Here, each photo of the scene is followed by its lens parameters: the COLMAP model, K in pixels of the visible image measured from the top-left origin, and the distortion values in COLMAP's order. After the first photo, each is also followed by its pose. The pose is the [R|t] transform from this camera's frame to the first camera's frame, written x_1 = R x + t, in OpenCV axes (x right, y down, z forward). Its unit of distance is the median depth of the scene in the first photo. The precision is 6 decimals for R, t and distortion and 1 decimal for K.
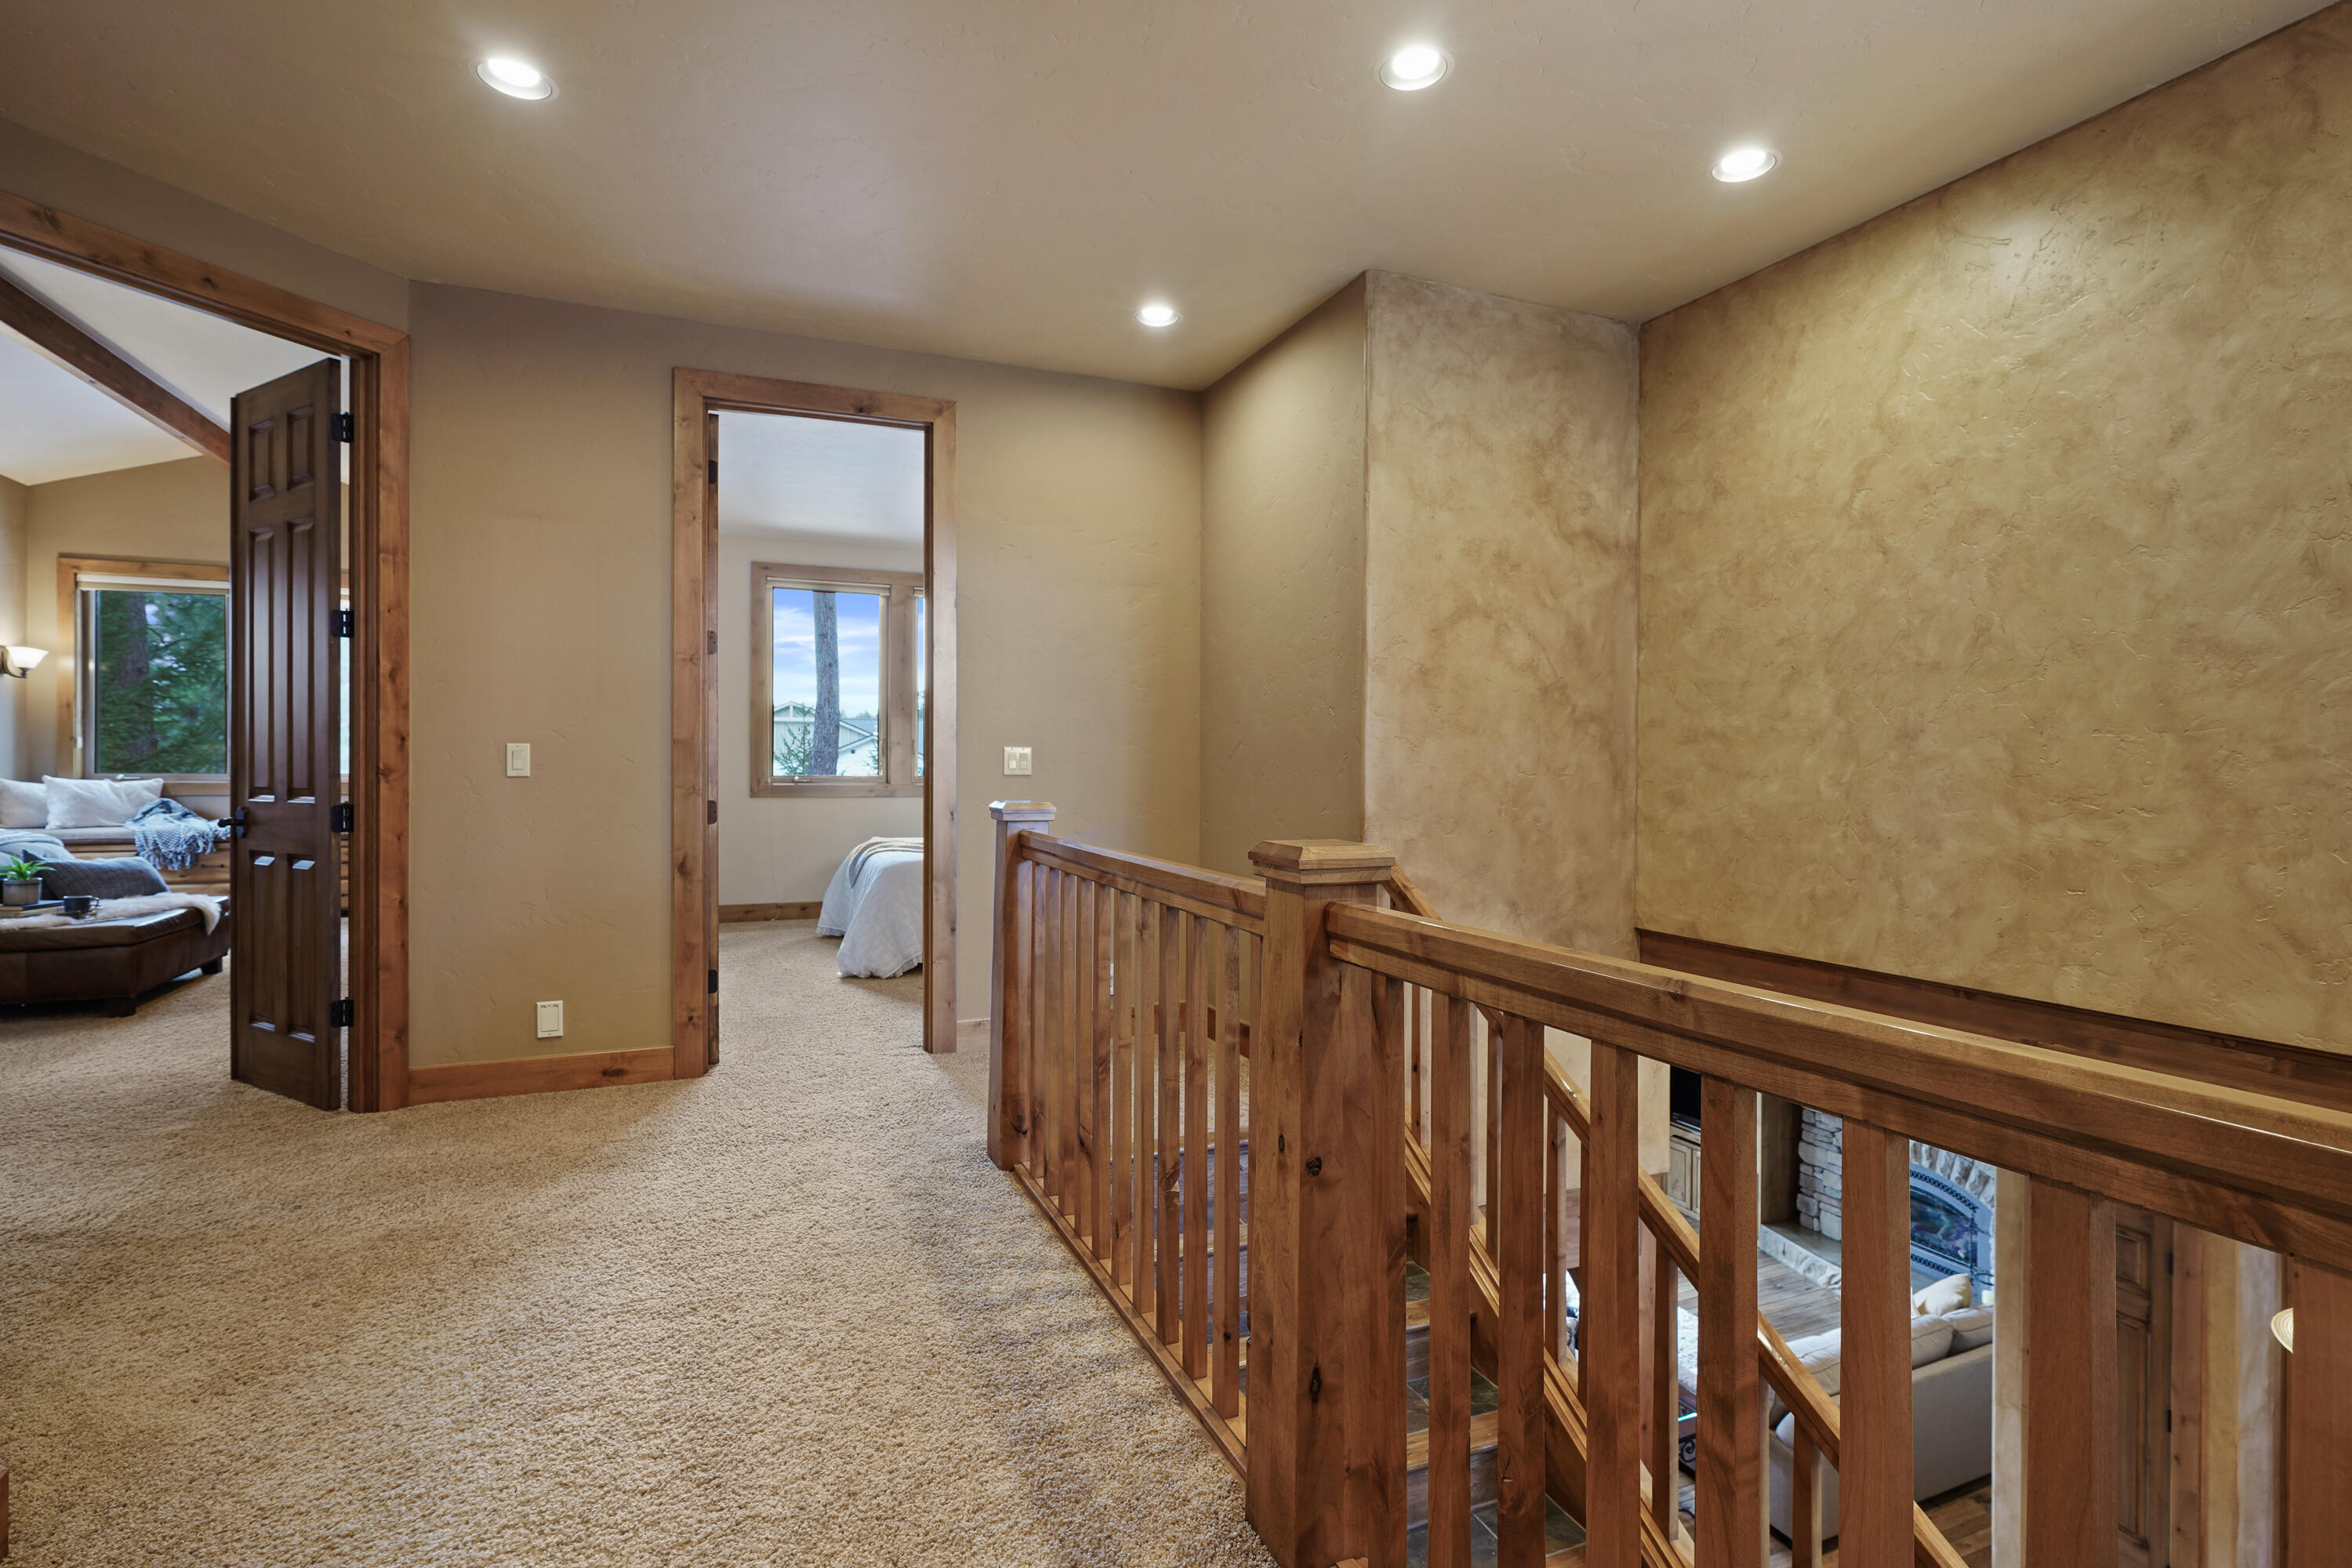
lens RADIAL K [[1128.8, 0, 1174.7], [0, 1128.8, 768.5], [0, 0, 1]] dist [-0.010472, 0.005966]
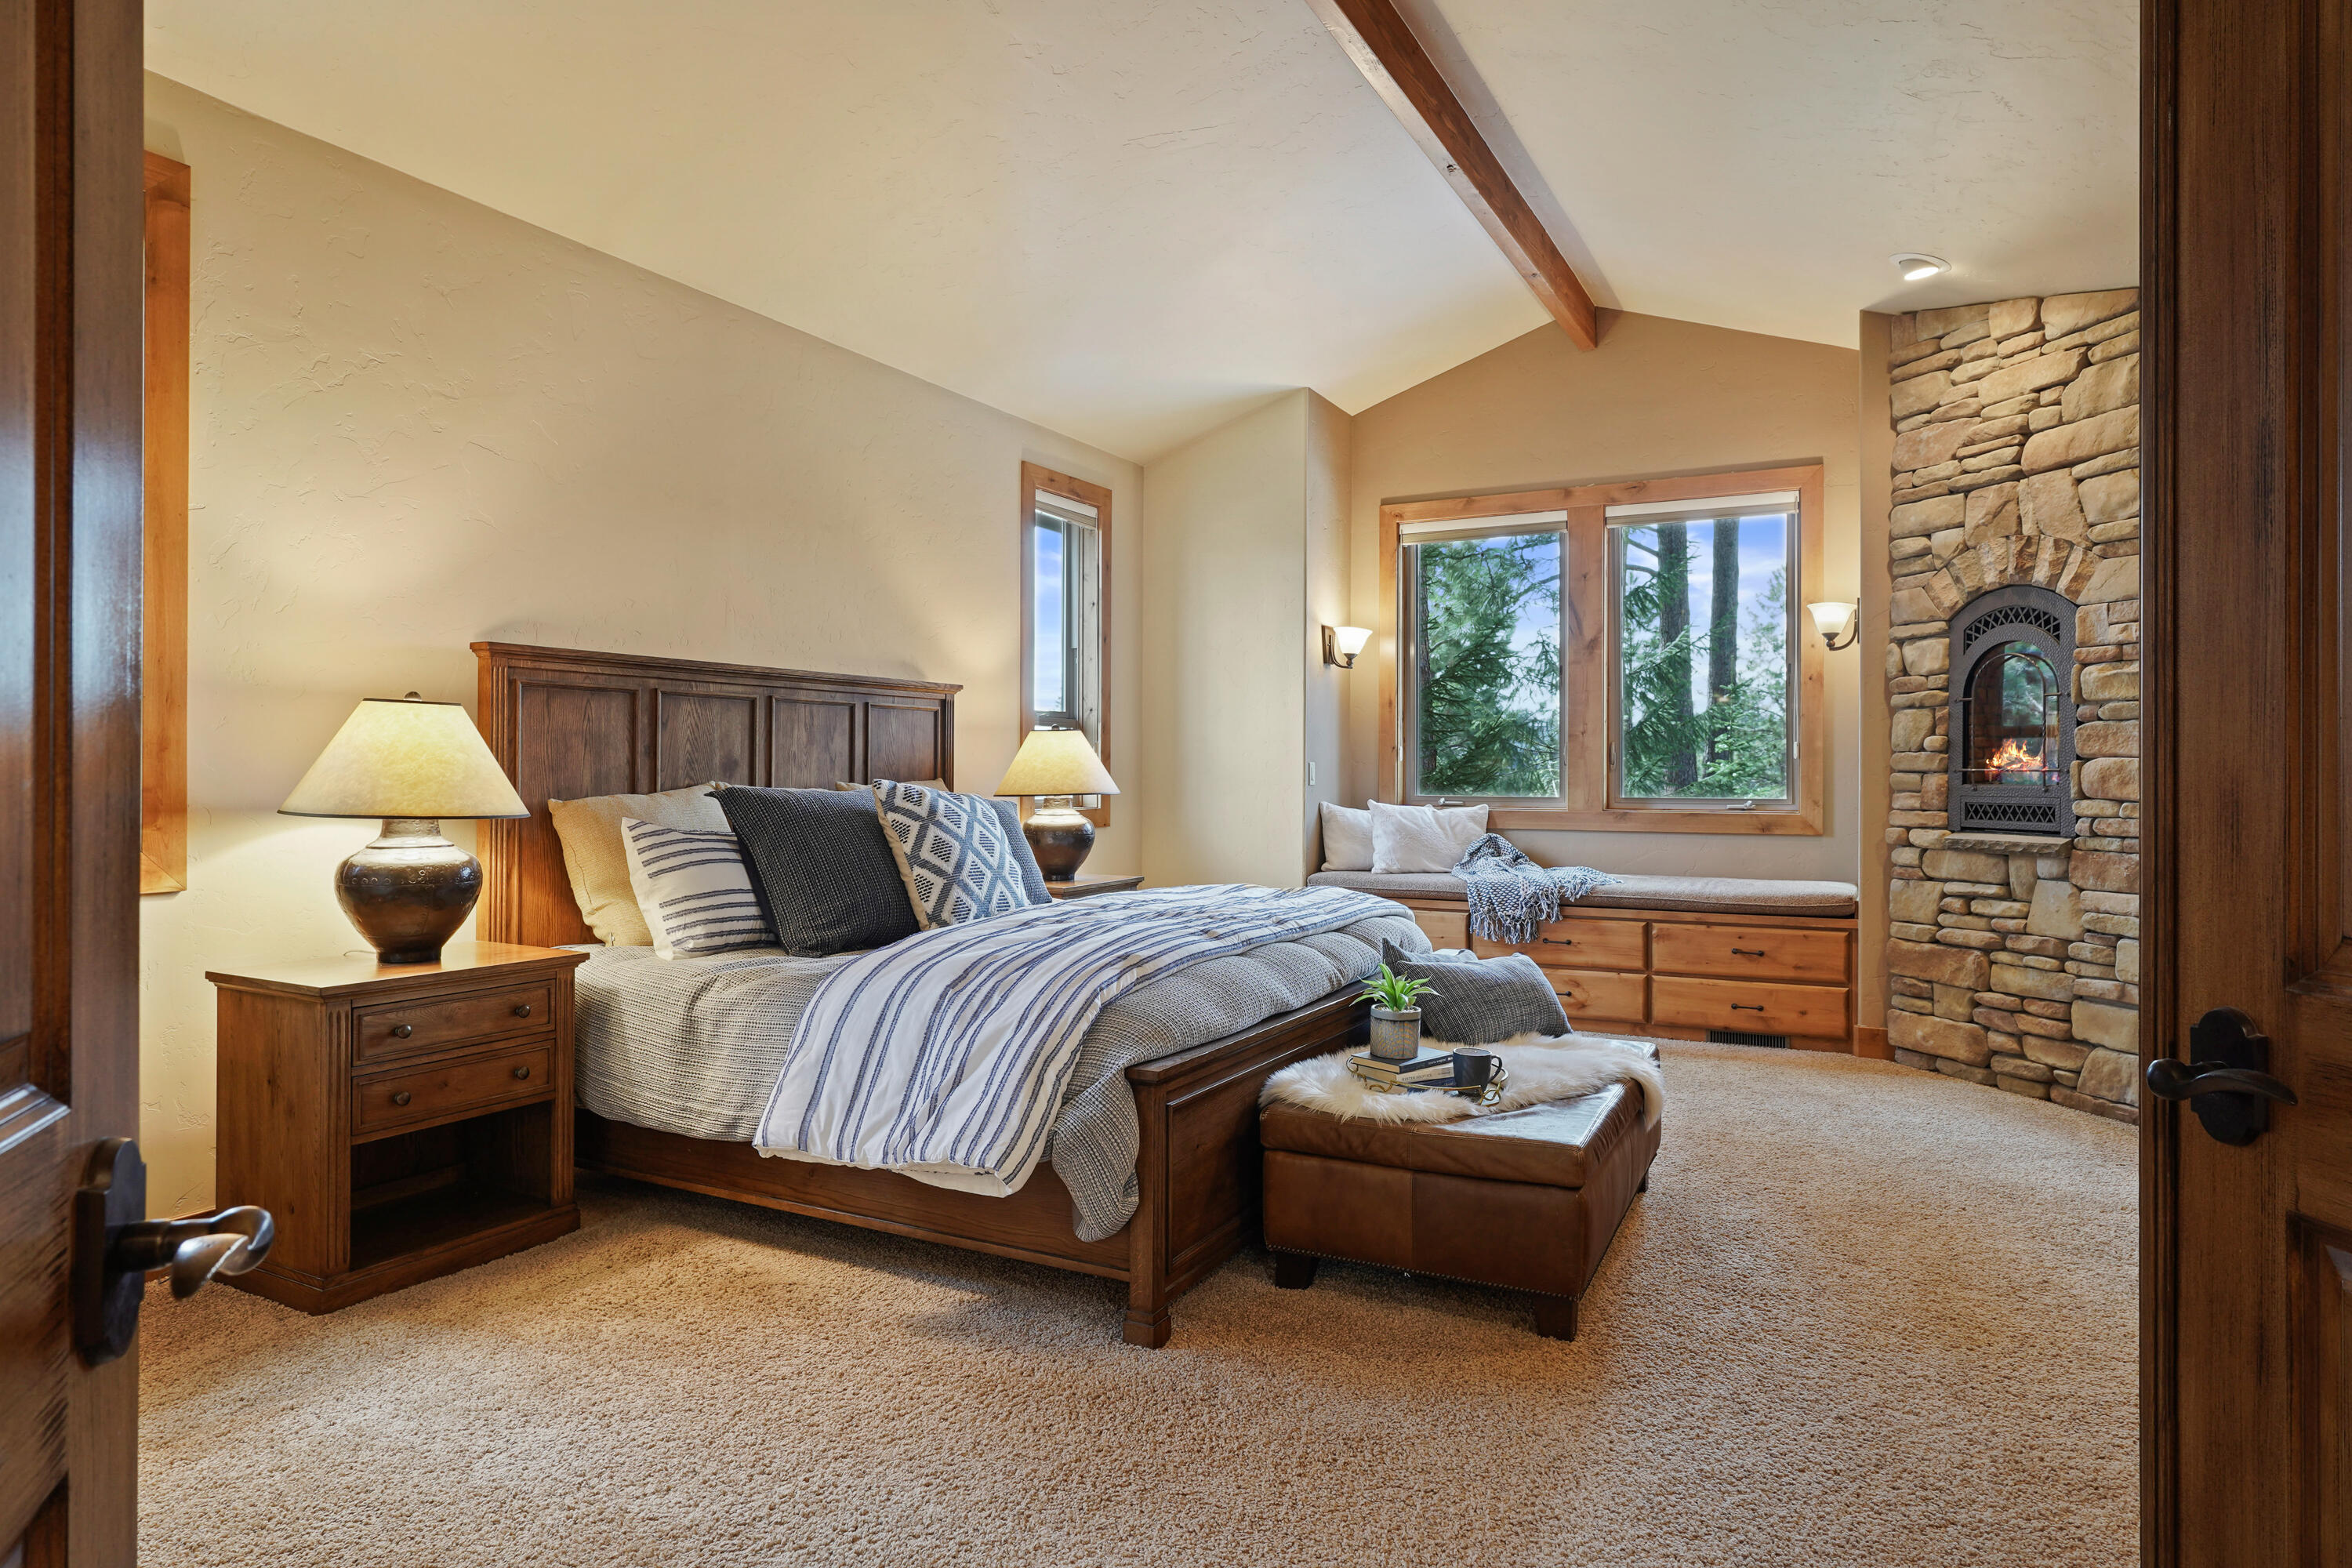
lens RADIAL K [[1406.4, 0, 1176.5], [0, 1406.4, 777.8], [0, 0, 1]] dist [0.000035, -0.000006]
pose [[0.630629, 0.002347, -0.776081, -0.354920], [-0.004148, 0.999991, -0.000346, -0.006637], [0.776073, 0.003437, 0.630634, 0.307818]]
